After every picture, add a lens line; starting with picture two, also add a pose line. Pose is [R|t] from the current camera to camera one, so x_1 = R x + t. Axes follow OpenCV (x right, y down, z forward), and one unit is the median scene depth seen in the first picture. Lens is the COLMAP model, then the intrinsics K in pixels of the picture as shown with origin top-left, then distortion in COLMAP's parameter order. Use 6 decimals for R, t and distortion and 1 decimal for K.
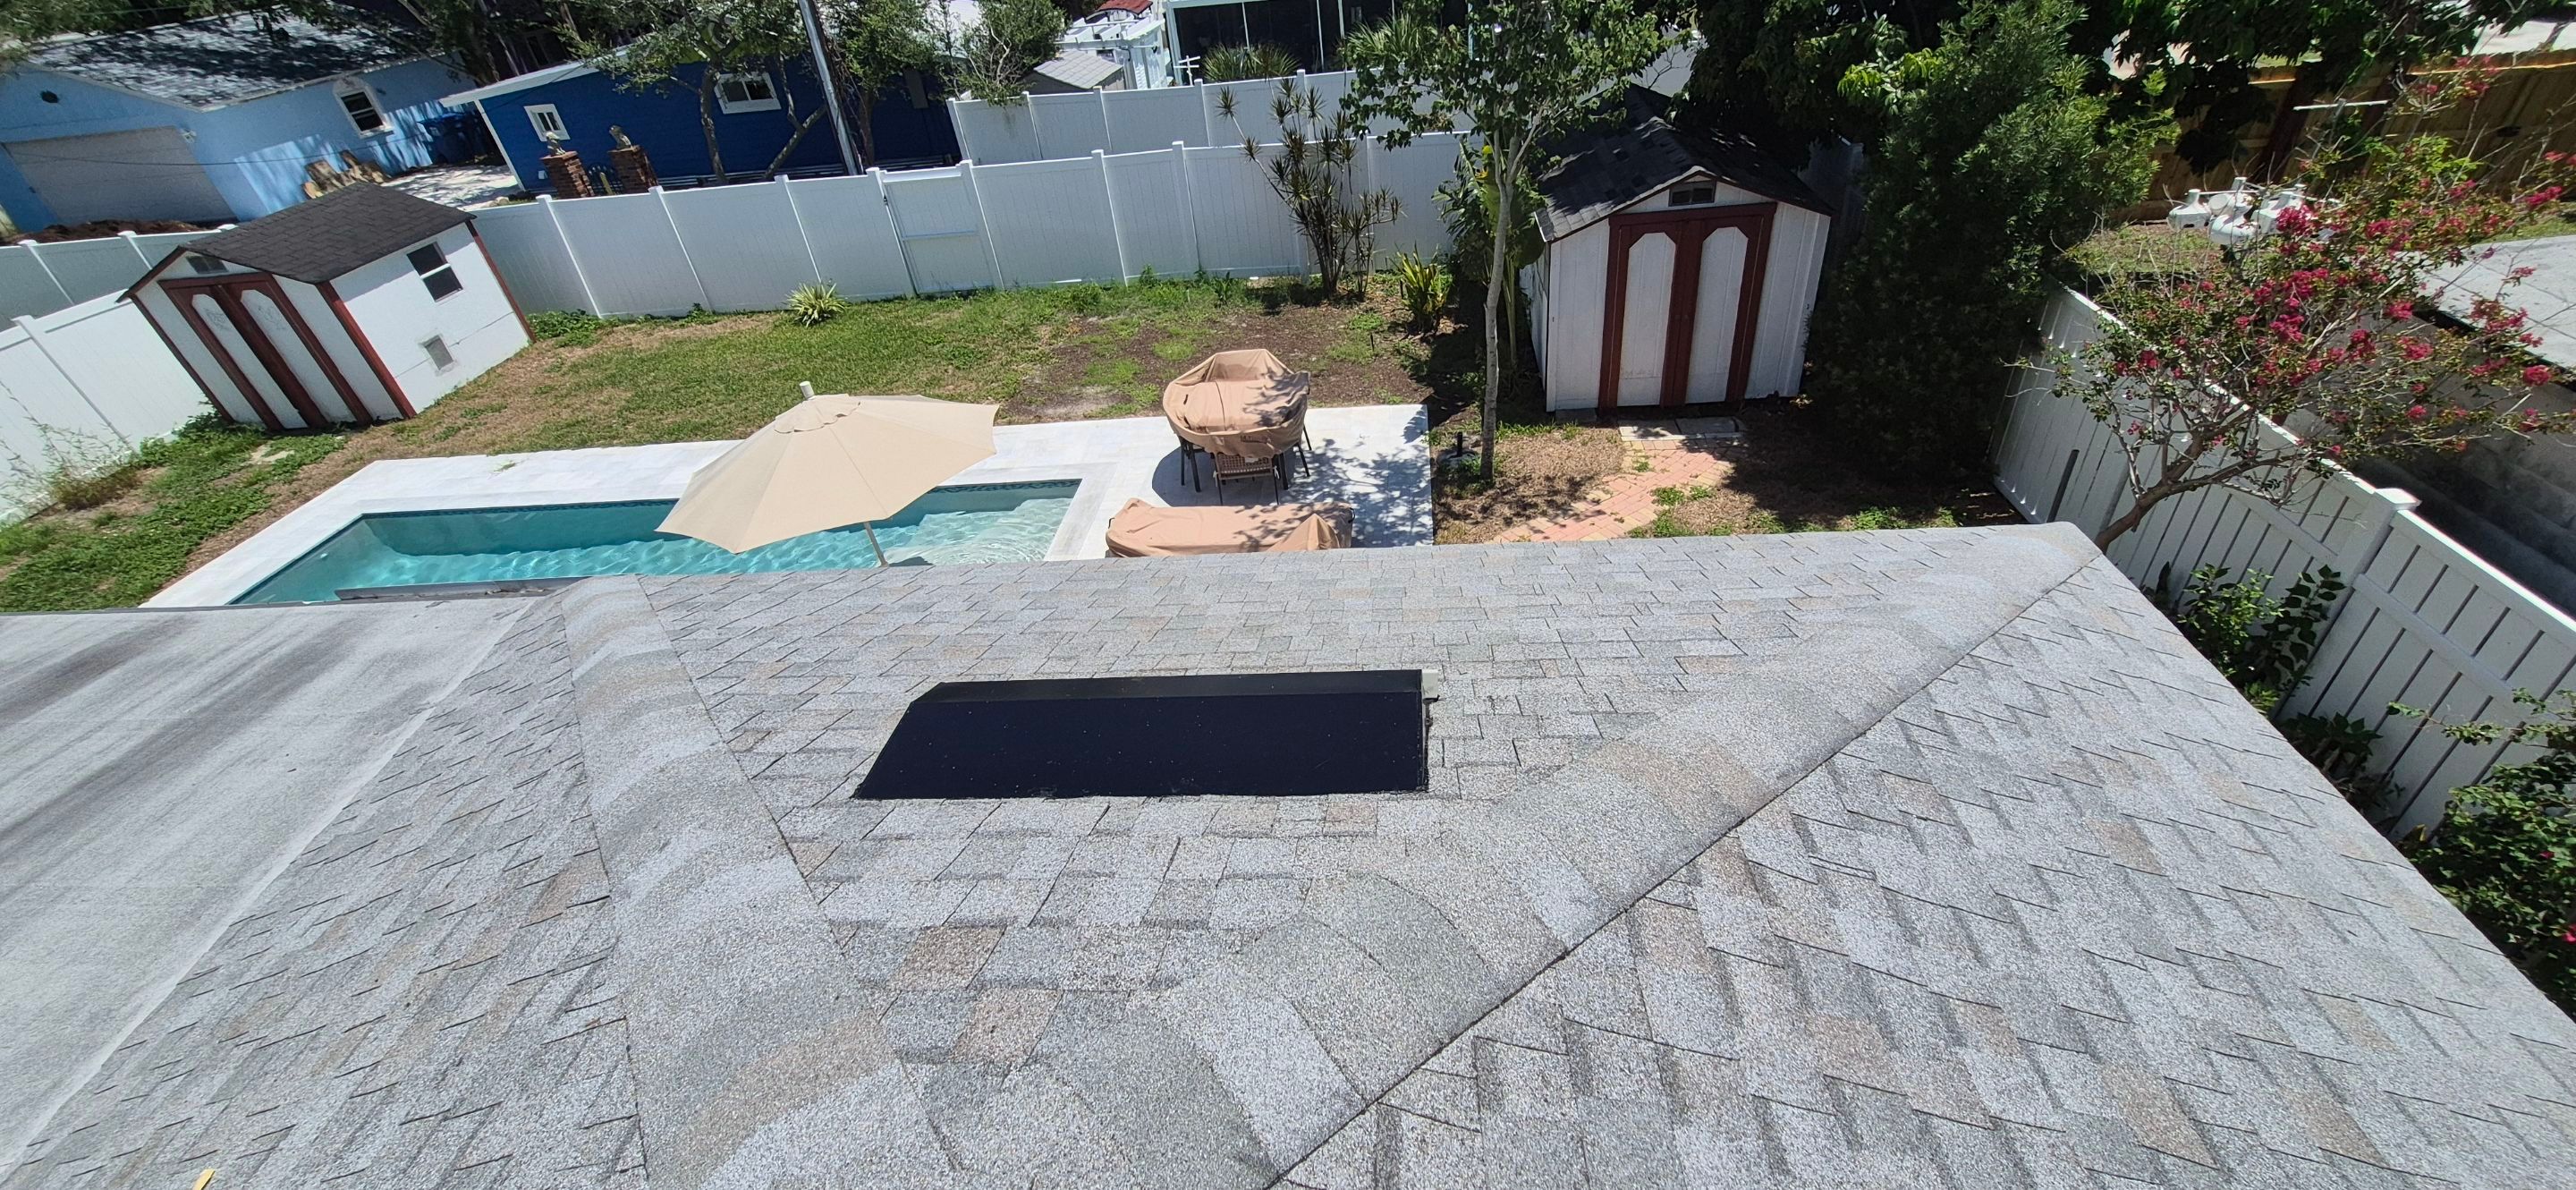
lens RADIAL K [[1014.1, 0, 1295.8], [0, 1014.1, 575.7], [0, 0, 1]] dist [0.010925, -0.006823]
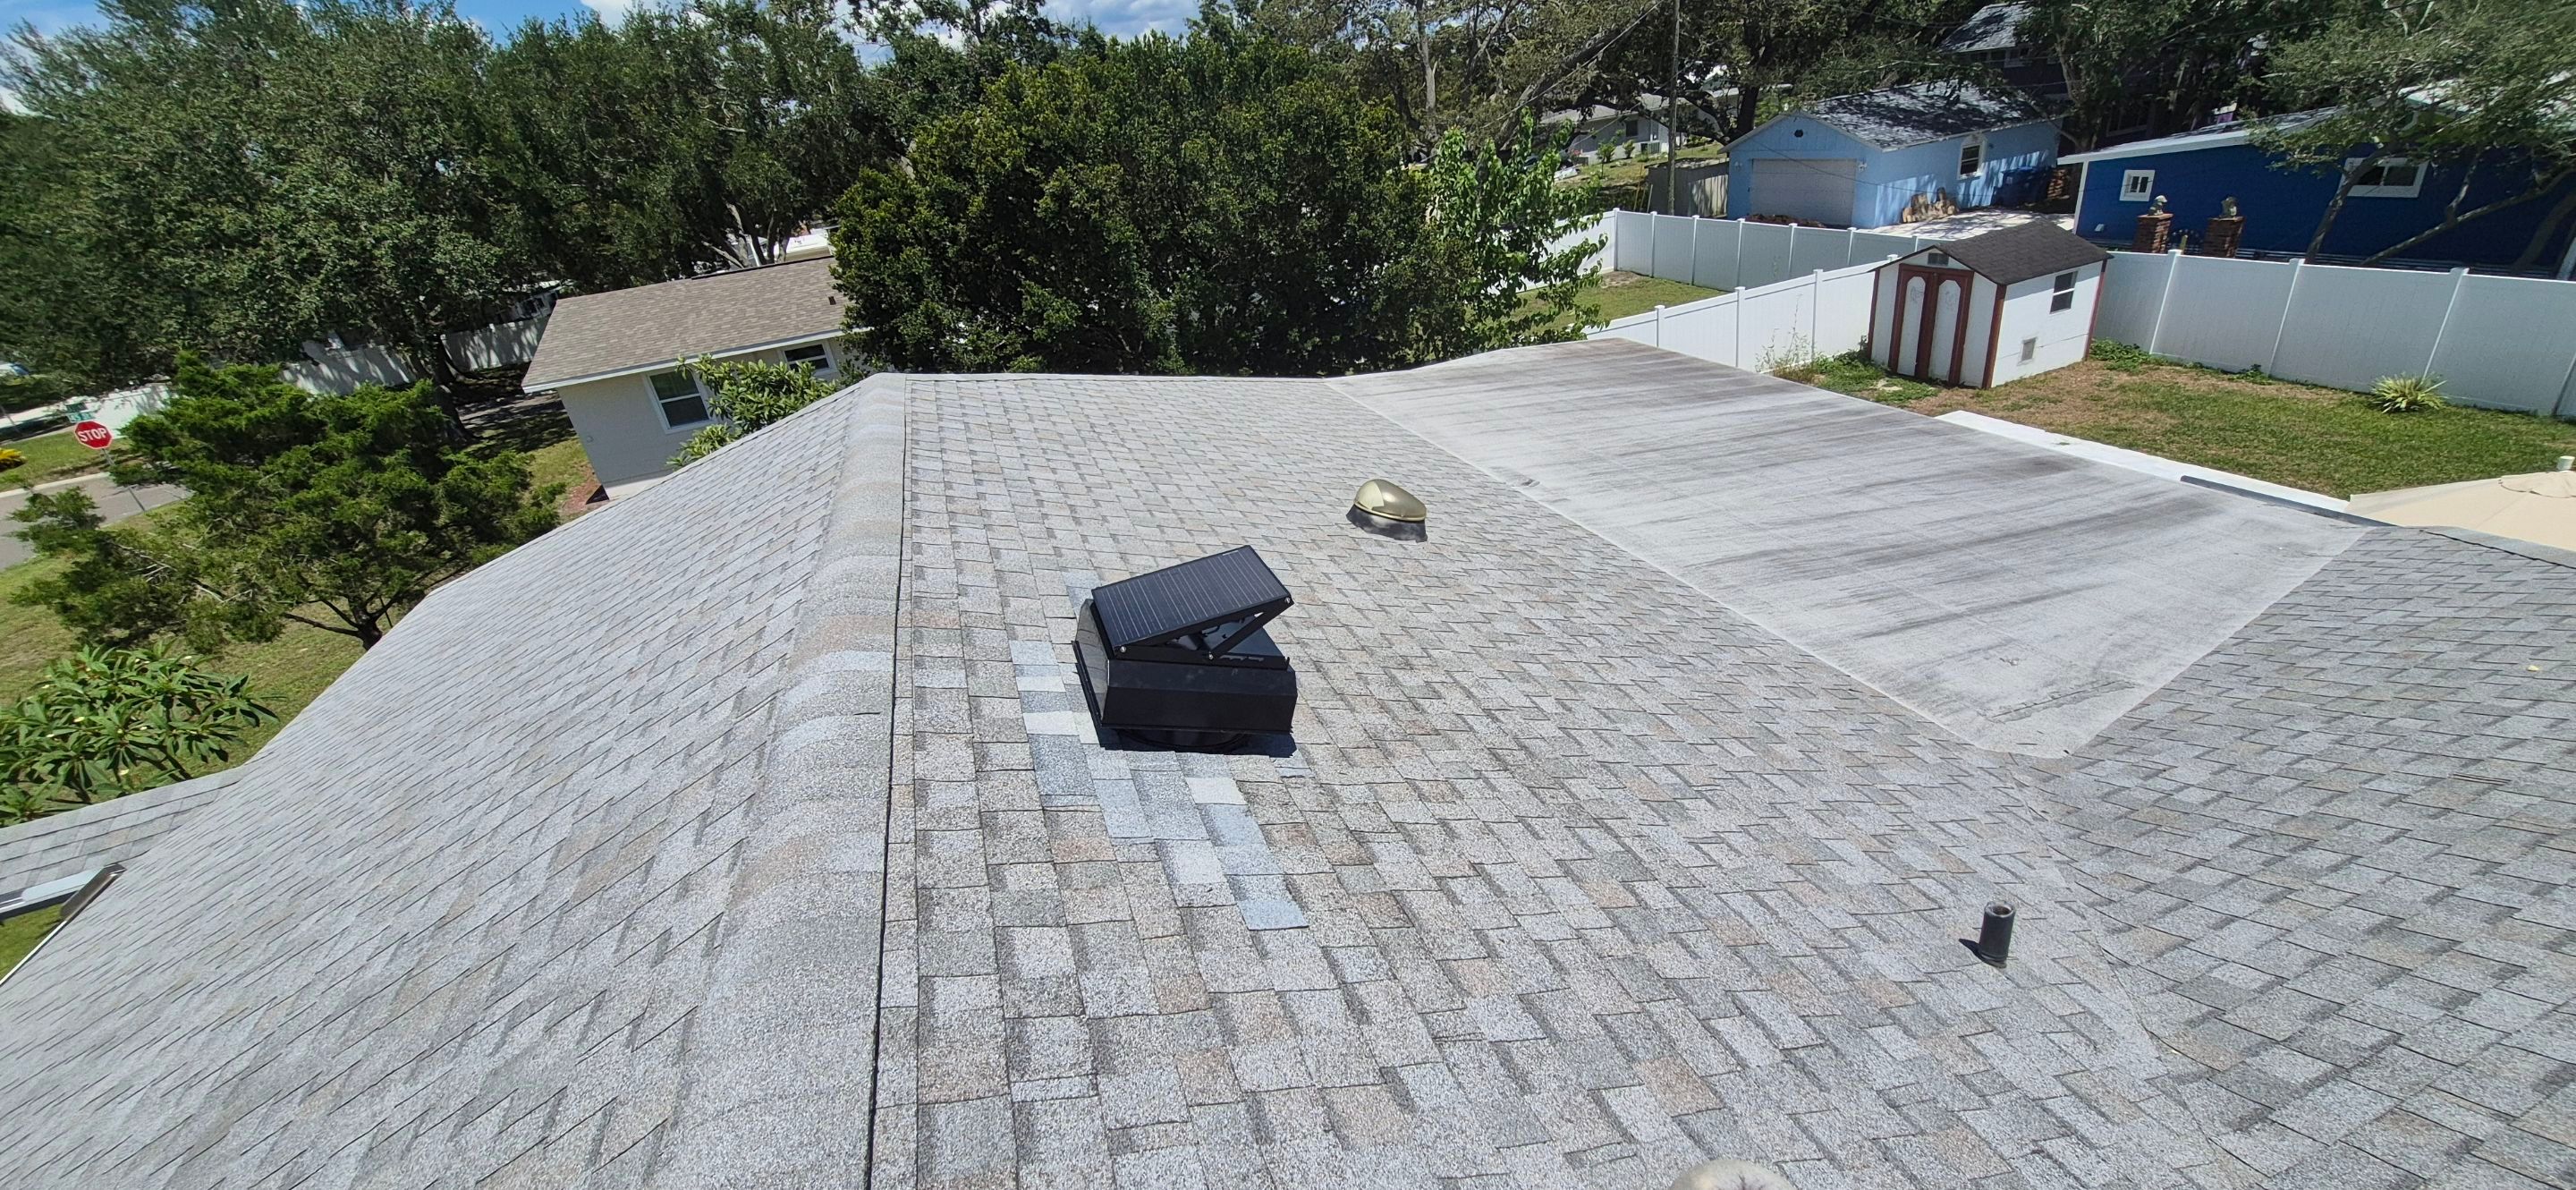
lens RADIAL K [[1012.0, 0, 1288.3], [0, 1012.0, 573.9], [0, 0, 1]] dist [0.000898, 0.000376]
pose [[0.426875, 0.417091, -0.802379, -0.079349], [-0.449679, 0.867711, 0.211817, 0.183829], [0.784580, 0.270394, 0.557962, -0.399554]]
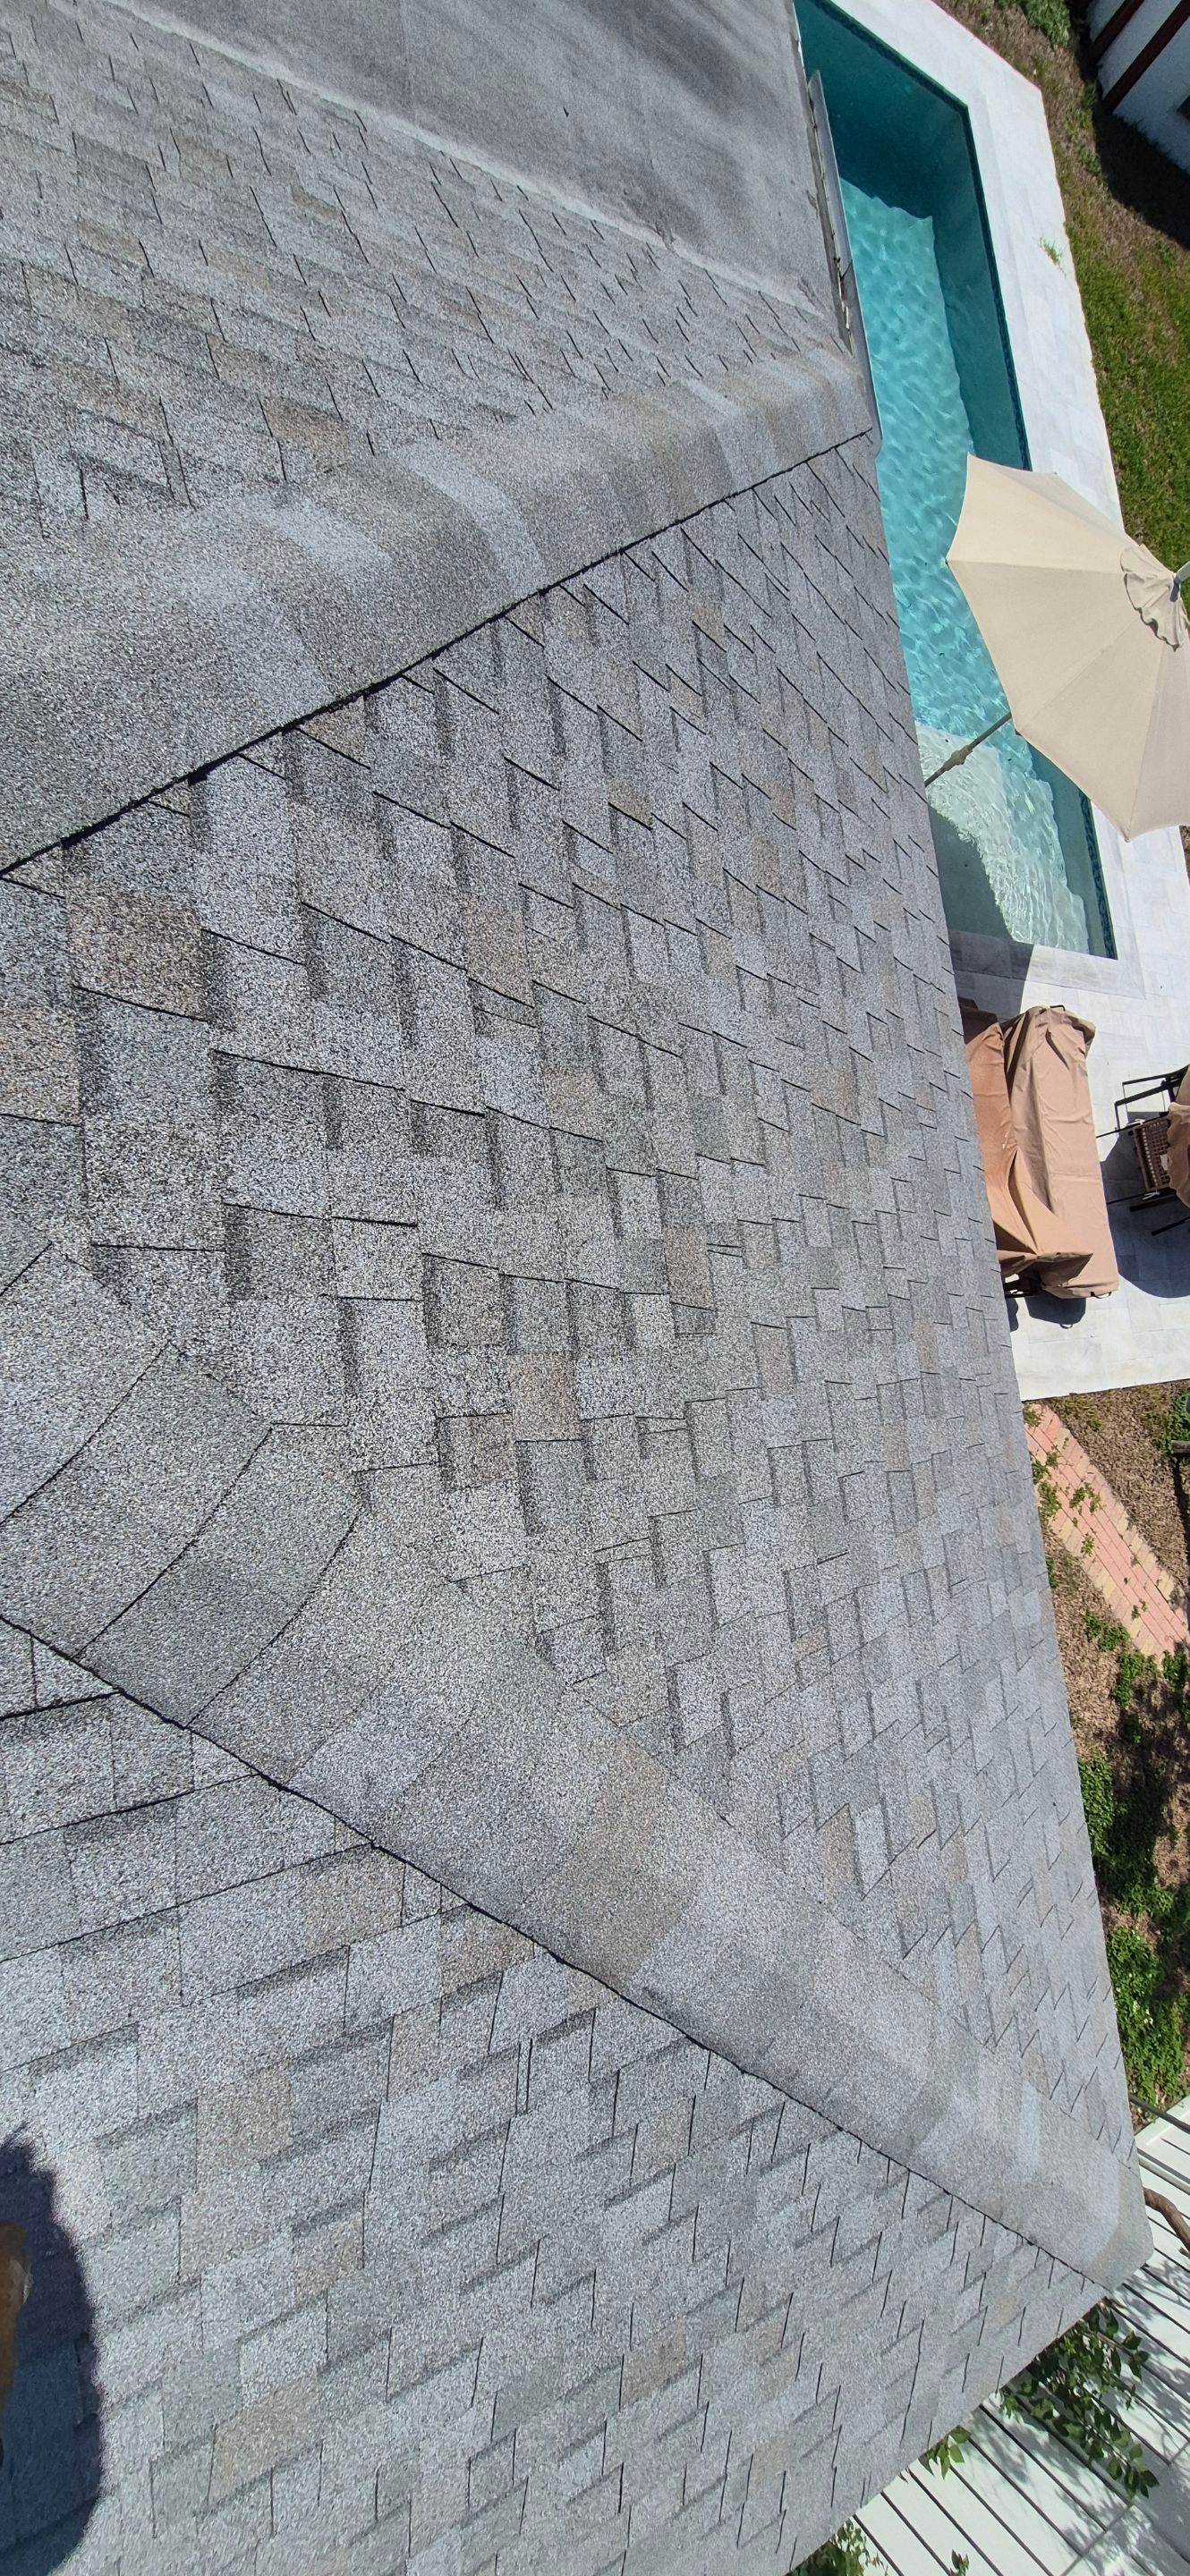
lens RADIAL K [[1014.1, 0, 615.6], [0, 1014.1, 1286.9], [0, 0, 1]] dist [0.010925, -0.006823]
pose [[0.125746, 0.991963, 0.014030, -0.009049], [-0.908691, 0.109492, 0.402856, -0.023716], [0.398082, -0.063407, 0.915156, 0.056388]]
